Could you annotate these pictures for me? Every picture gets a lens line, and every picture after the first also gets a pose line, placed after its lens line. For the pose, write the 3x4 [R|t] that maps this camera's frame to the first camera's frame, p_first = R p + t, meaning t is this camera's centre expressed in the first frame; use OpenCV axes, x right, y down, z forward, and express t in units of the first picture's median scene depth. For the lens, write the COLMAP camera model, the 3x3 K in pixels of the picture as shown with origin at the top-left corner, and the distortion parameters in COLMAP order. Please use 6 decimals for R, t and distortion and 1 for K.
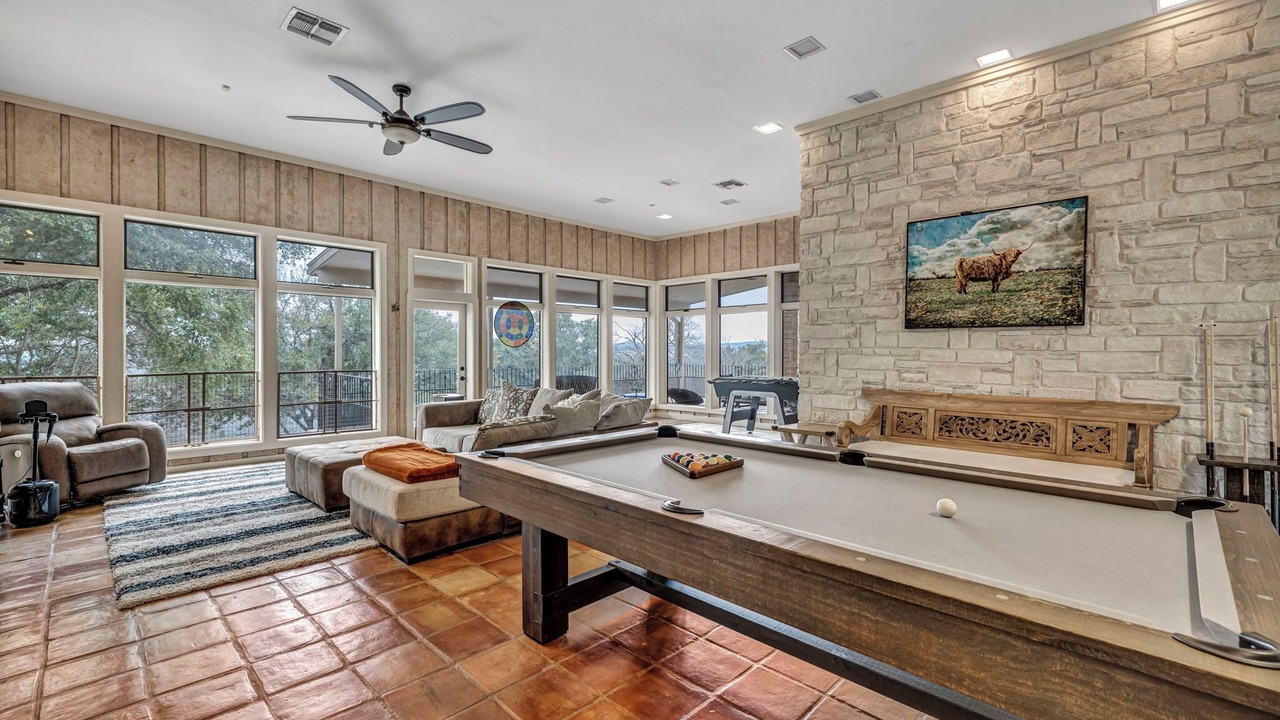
lens RADIAL K [[541.3, 0, 614.9], [0, 541.3, 364.6], [0, 0, 1]] dist [0.002404, -0.000183]
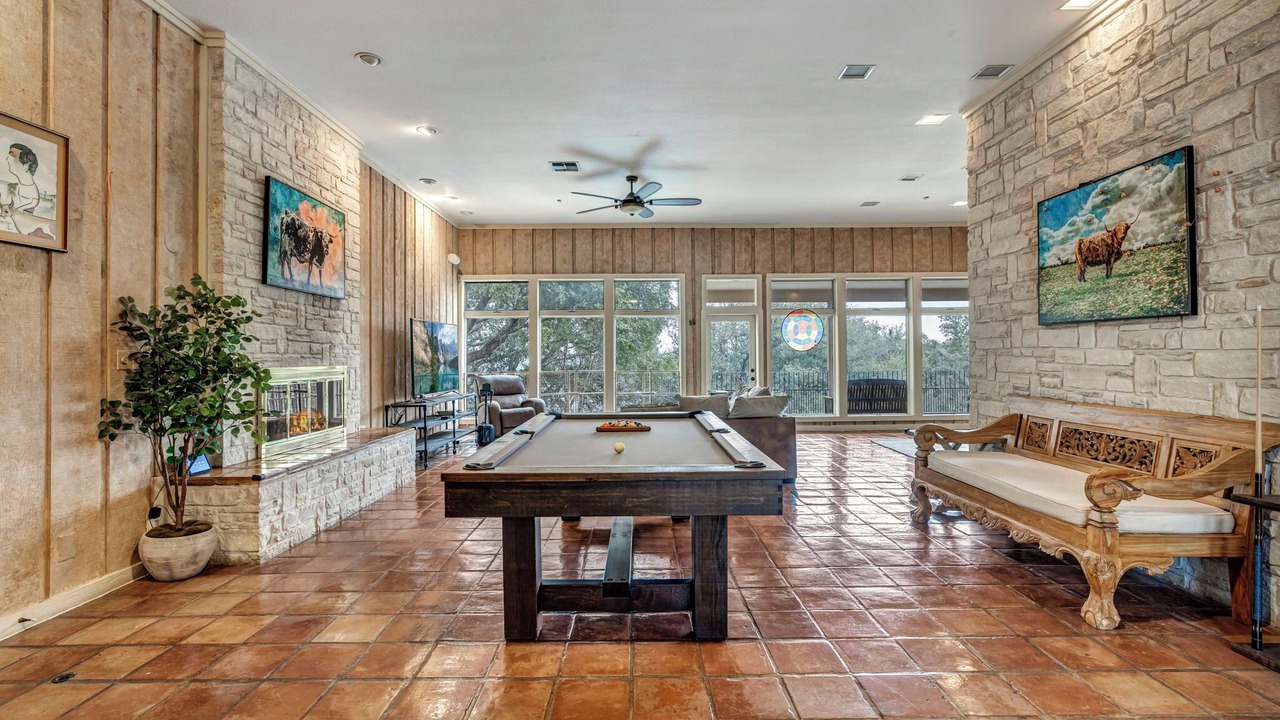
lens RADIAL K [[541.3, 0, 614.9], [0, 541.3, 364.6], [0, 0, 1]] dist [0.002404, -0.000183]
pose [[0.715065, 0.001317, -0.699056, 0.735422], [-0.006426, 0.999968, -0.004689, 0.004730], [0.699028, 0.007845, 0.715051, -0.094636]]
